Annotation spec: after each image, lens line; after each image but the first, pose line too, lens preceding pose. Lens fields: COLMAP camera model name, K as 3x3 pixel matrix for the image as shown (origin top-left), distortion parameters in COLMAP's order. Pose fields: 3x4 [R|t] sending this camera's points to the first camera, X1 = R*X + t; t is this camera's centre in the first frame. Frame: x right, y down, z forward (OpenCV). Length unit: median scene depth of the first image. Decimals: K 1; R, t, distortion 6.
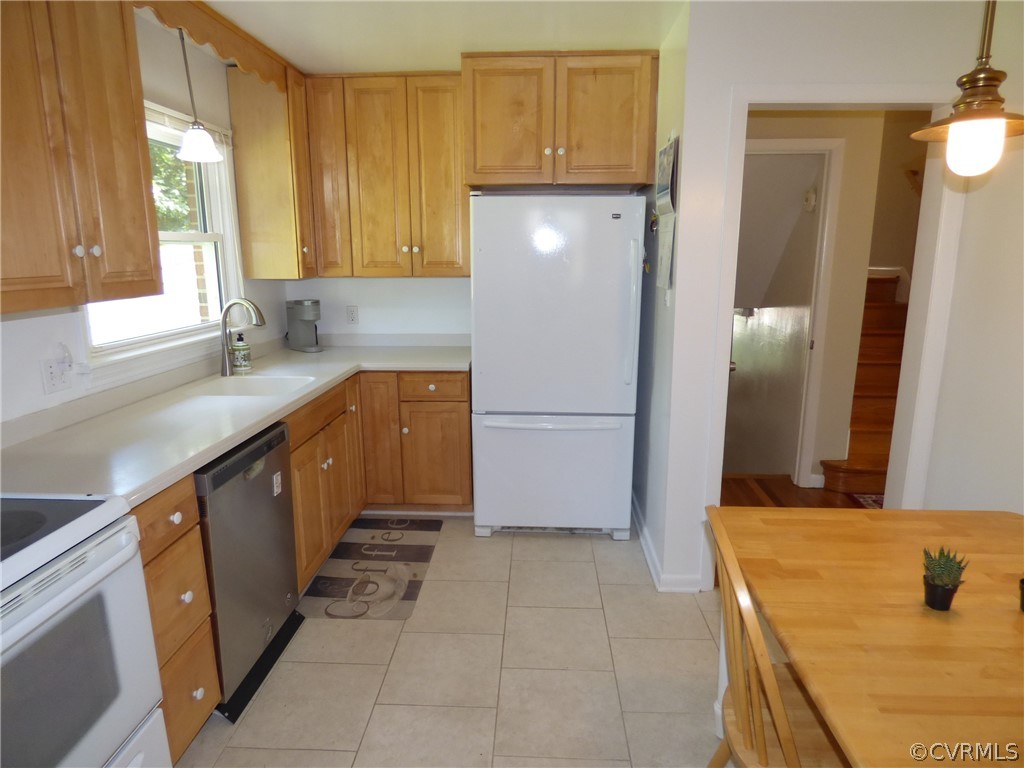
lens RADIAL K [[626.4, 0, 513.6], [0, 626.4, 382.9], [0, 0, 1]] dist [-0.007539, -0.010684]
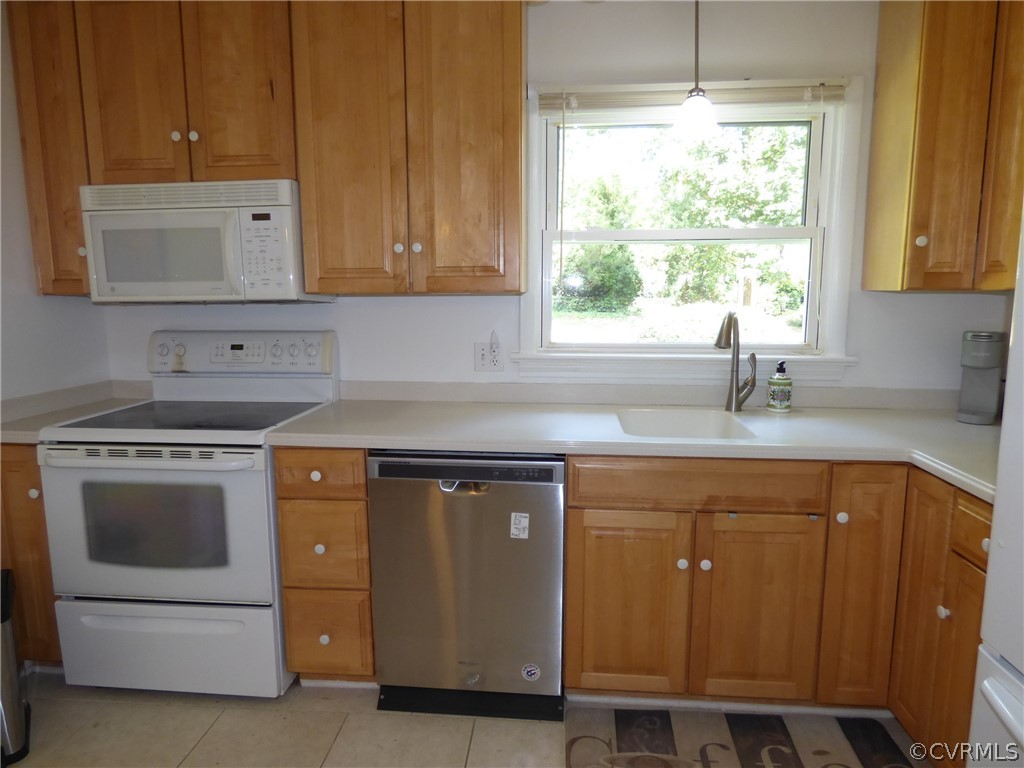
lens RADIAL K [[626.4, 0, 513.6], [0, 626.4, 382.9], [0, 0, 1]] dist [-0.007539, -0.010684]
pose [[-0.036886, 0.147585, -0.988361, 0.301029], [-0.200753, 0.967777, 0.152003, -0.105849], [0.978947, 0.204024, -0.006069, 0.720266]]
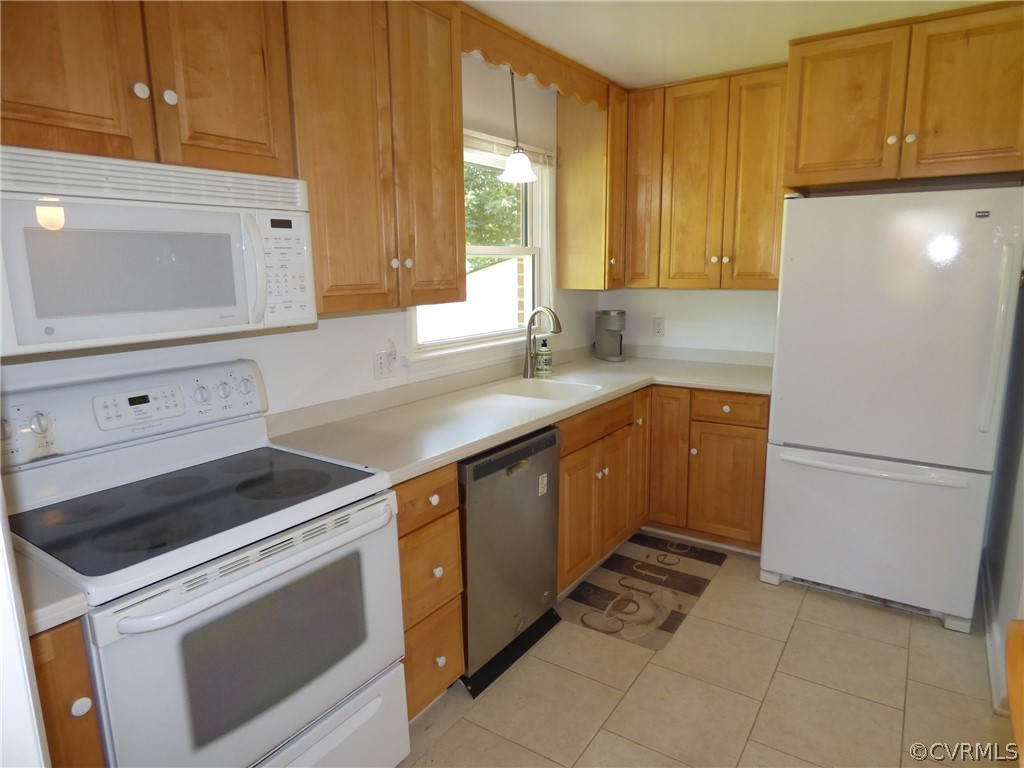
lens RADIAL K [[626.4, 0, 513.6], [0, 626.4, 382.9], [0, 0, 1]] dist [-0.007539, -0.010684]
pose [[0.855088, 0.087305, -0.511080, 0.075008], [-0.097121, 0.995244, 0.007519, -0.008048], [0.509305, 0.043207, 0.859500, 0.051615]]
